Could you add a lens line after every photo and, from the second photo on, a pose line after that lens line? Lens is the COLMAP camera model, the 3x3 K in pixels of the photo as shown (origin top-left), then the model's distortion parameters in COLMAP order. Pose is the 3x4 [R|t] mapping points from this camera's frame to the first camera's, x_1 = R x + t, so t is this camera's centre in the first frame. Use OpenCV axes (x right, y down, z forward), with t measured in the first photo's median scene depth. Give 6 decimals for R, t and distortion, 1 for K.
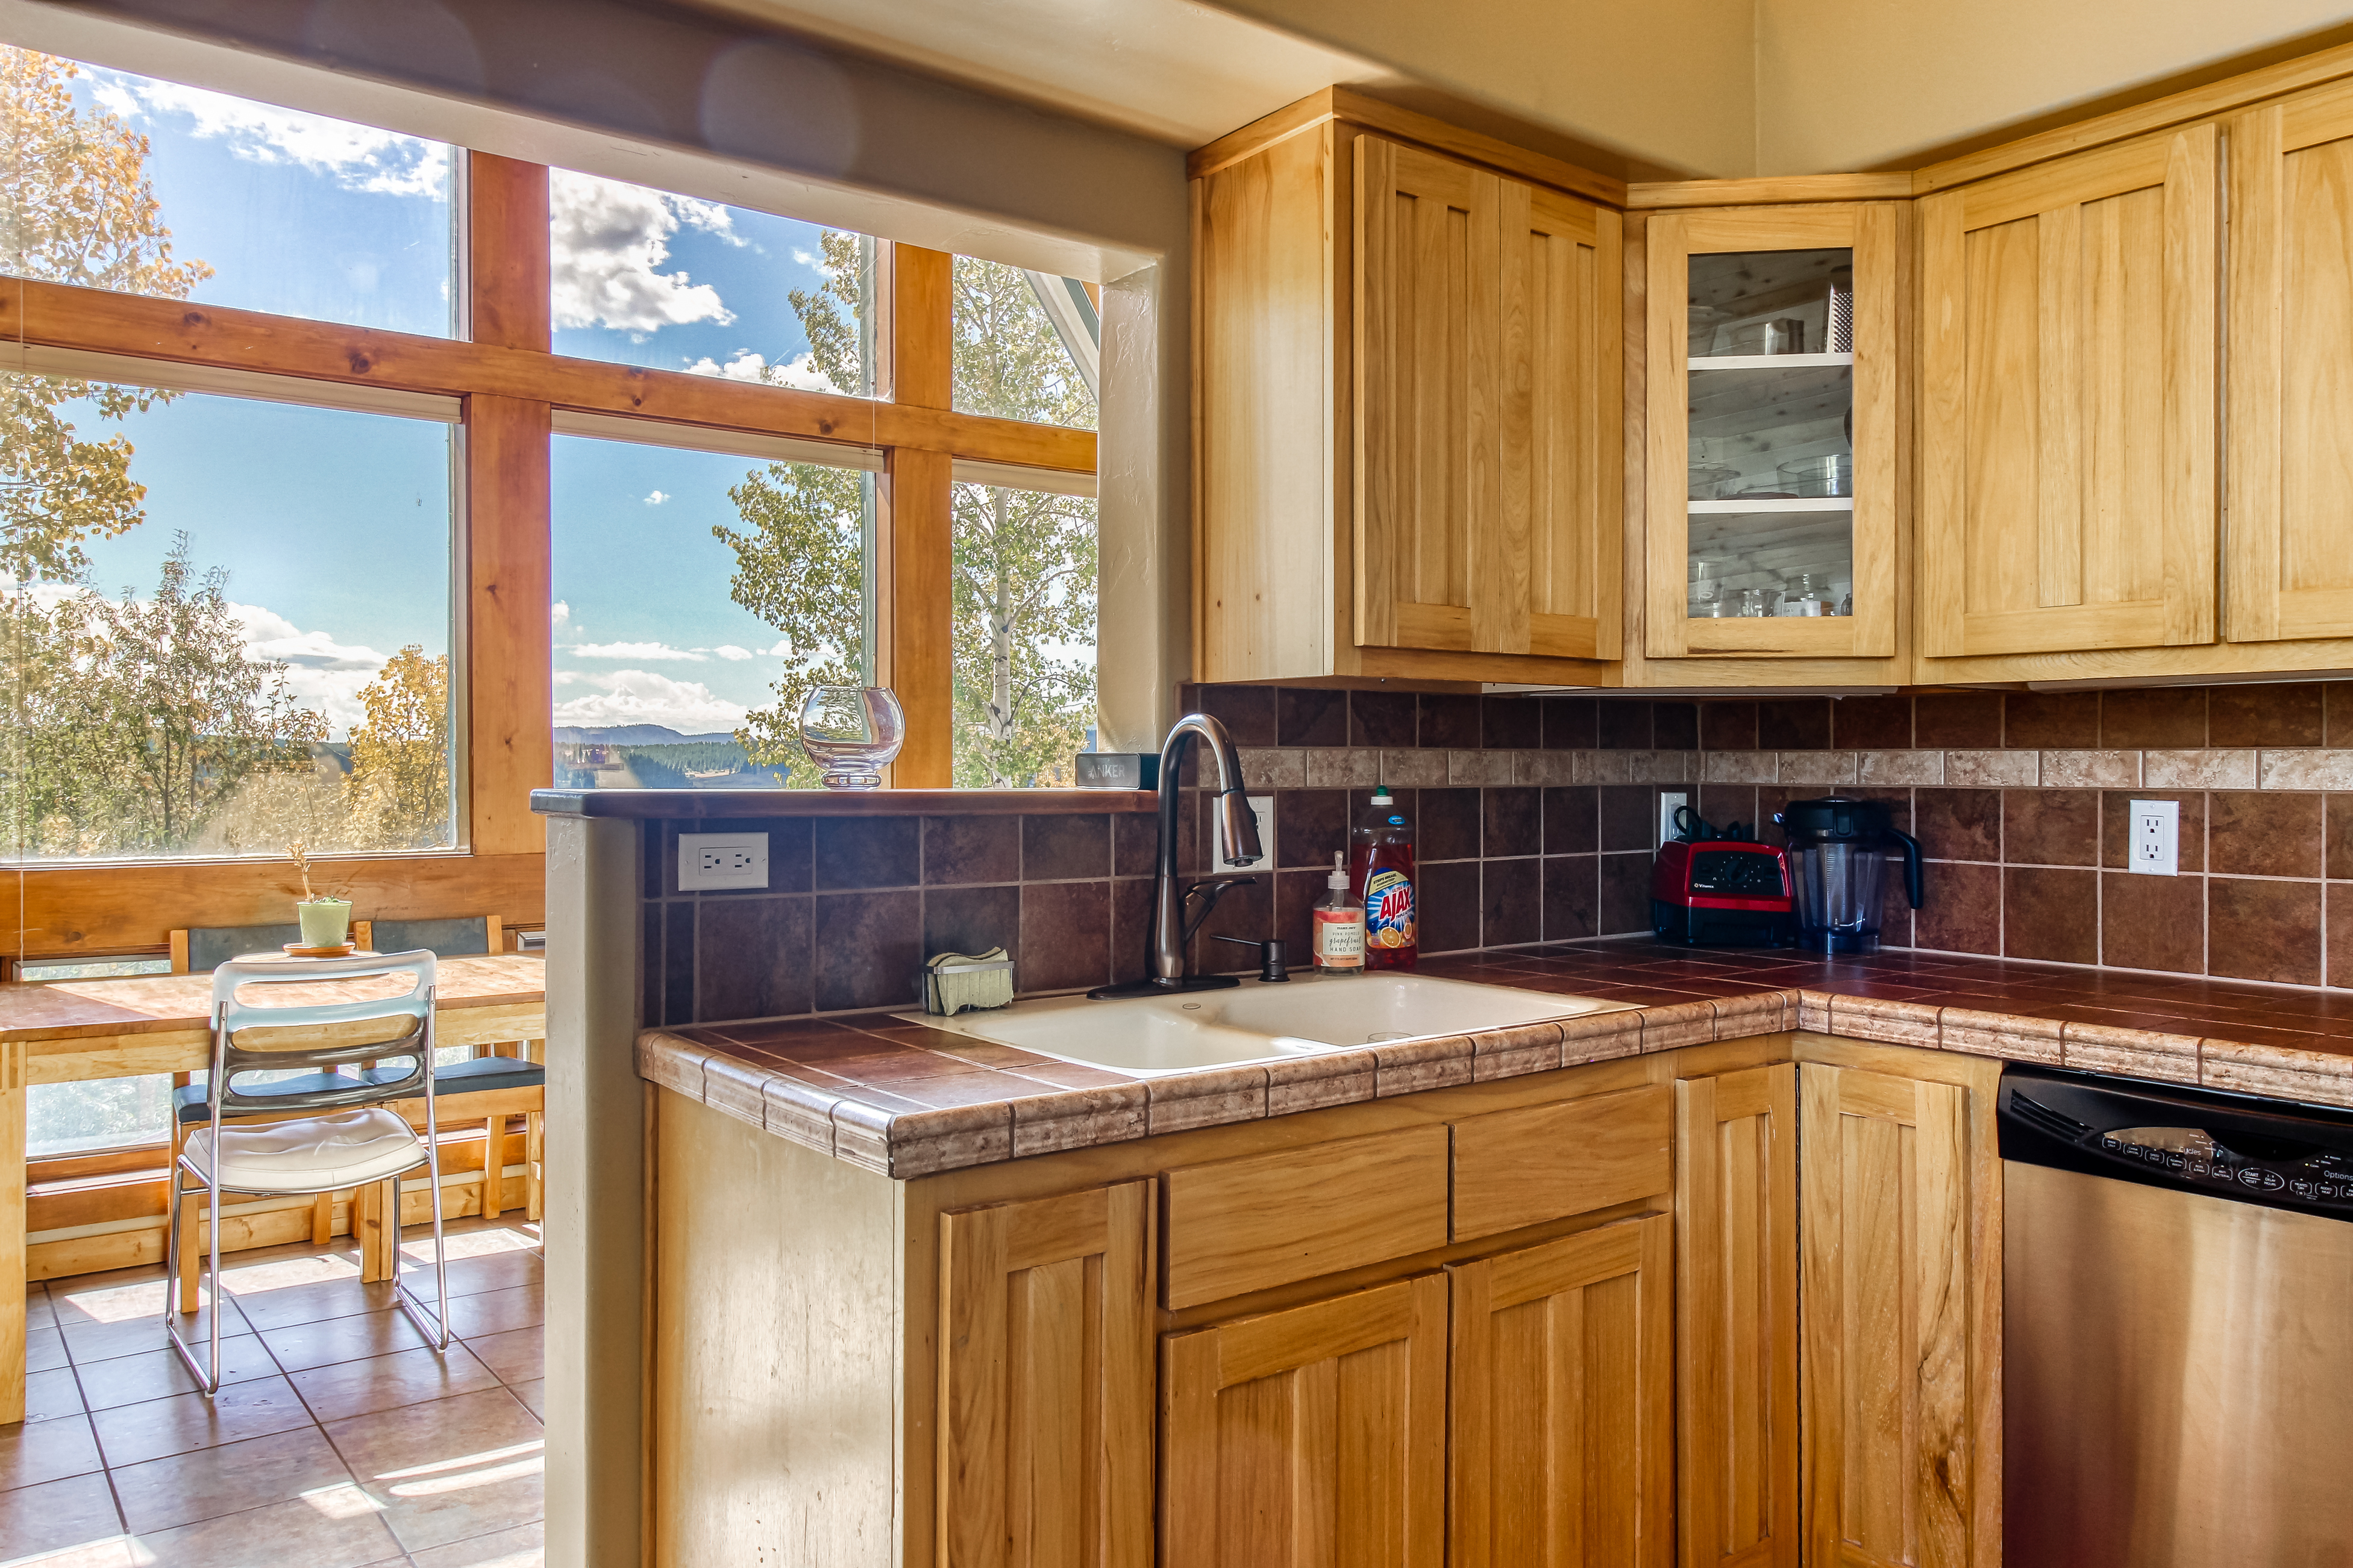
lens RADIAL K [[1693.1, 0, 1176.5], [0, 1693.1, 784.0], [0, 0, 1]] dist [0.001374, -0.002248]
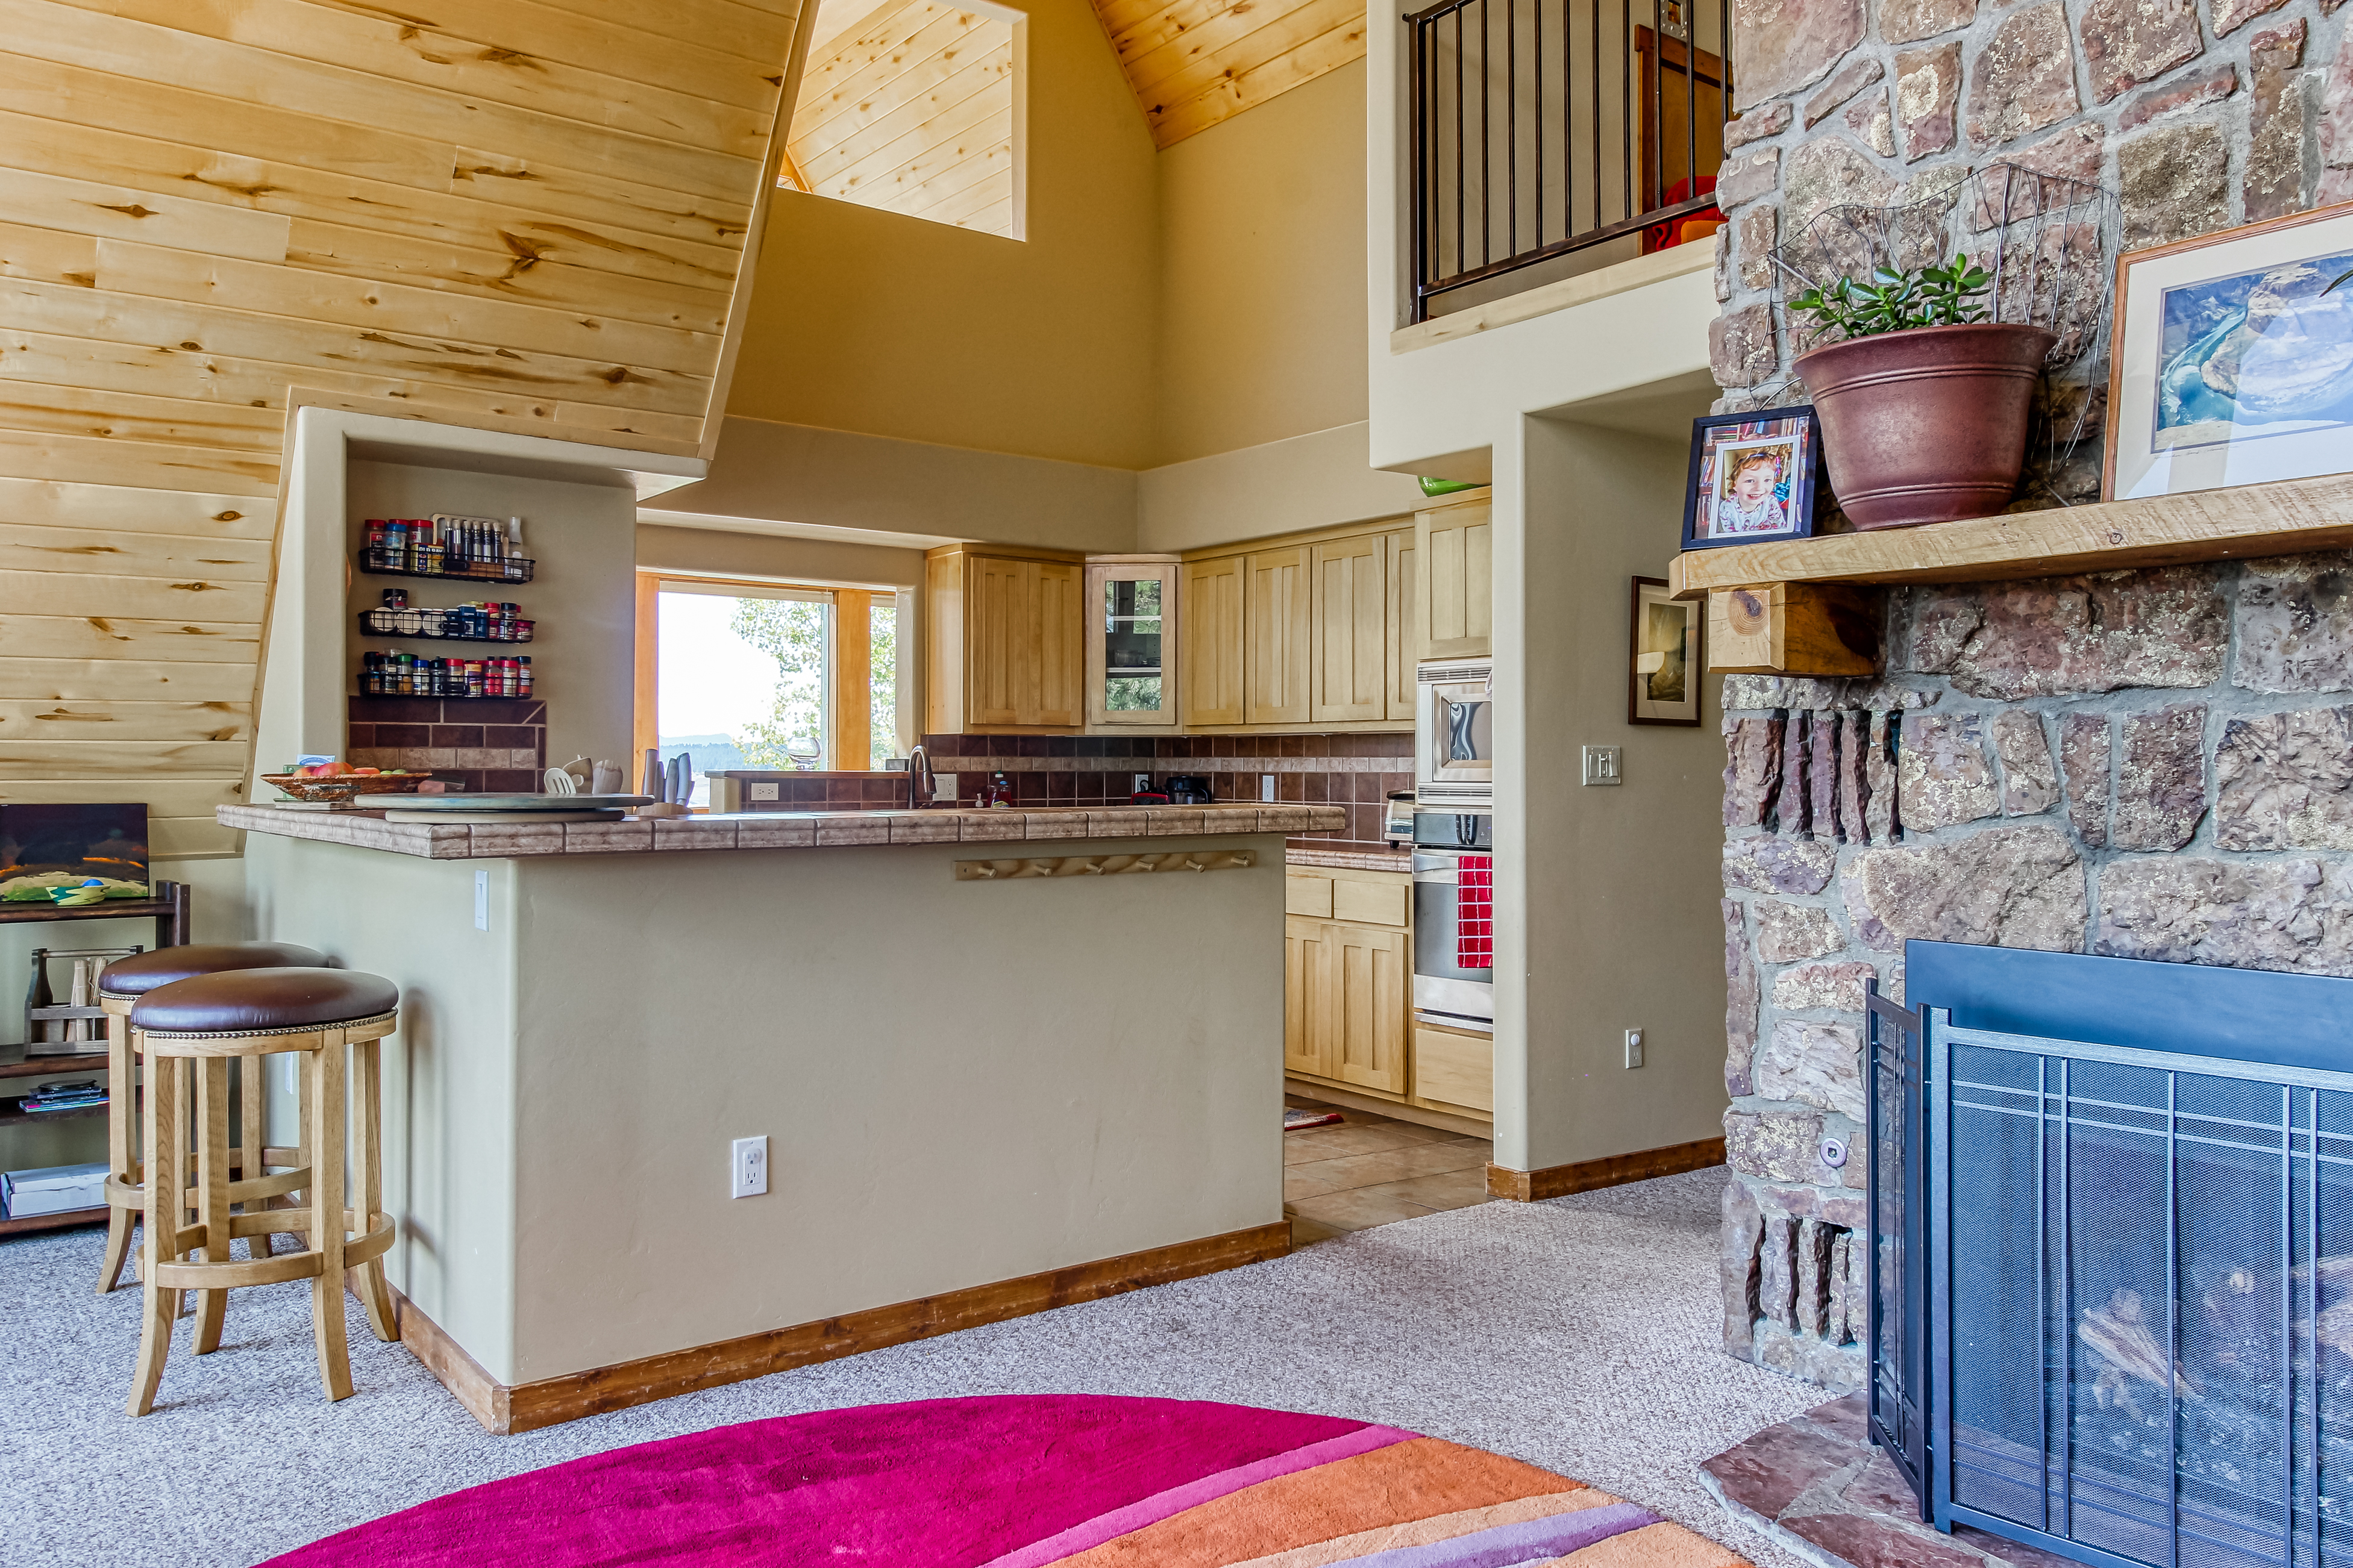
lens RADIAL K [[1693.1, 0, 1176.5], [0, 1693.1, 784.0], [0, 0, 1]] dist [0.001374, -0.002248]
pose [[0.999965, 0.000503, 0.008324, 0.413401], [-0.000506, 1.000000, 0.000304, 0.023930], [-0.008324, -0.000308, 0.999965, -1.883539]]
